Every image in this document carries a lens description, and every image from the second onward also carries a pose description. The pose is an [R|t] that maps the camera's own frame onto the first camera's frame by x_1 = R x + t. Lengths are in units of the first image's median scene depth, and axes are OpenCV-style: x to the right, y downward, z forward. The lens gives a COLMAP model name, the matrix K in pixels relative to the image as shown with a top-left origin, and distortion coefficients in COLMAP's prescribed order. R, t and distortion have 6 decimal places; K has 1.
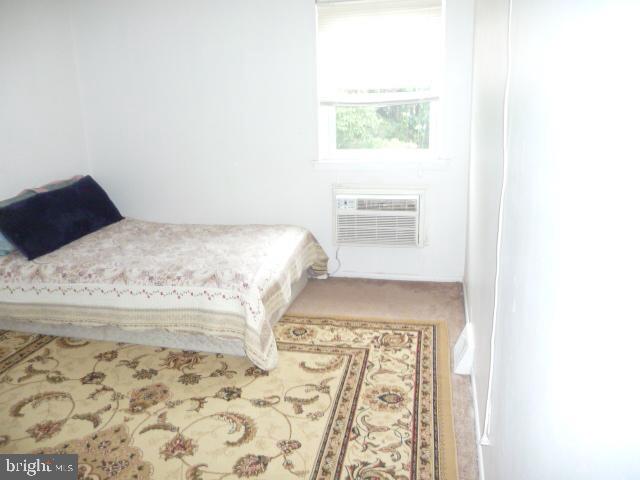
lens RADIAL K [[534.3, 0, 318.3], [0, 534.3, 243.7], [0, 0, 1]] dist [-0.012010, 0.009457]
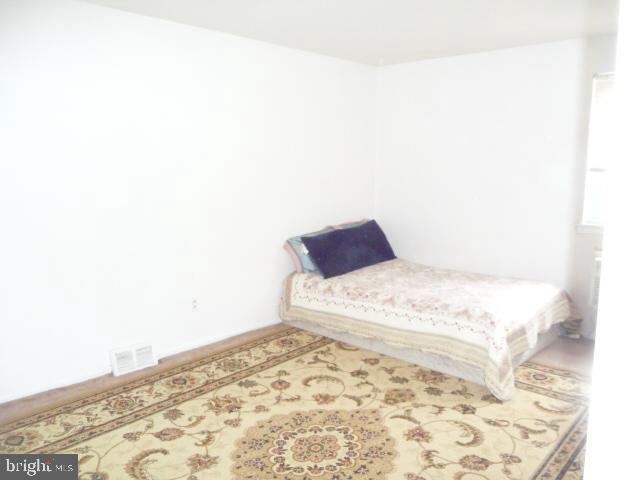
lens RADIAL K [[534.3, 0, 316.3], [0, 534.3, 239.4], [0, 0, 1]] dist [-0.012010, 0.009457]
pose [[0.875785, 0.098841, -0.472474, 0.054801], [-0.151020, 0.985779, -0.073709, 0.042329], [0.458469, 0.135906, 0.878257, -0.198761]]
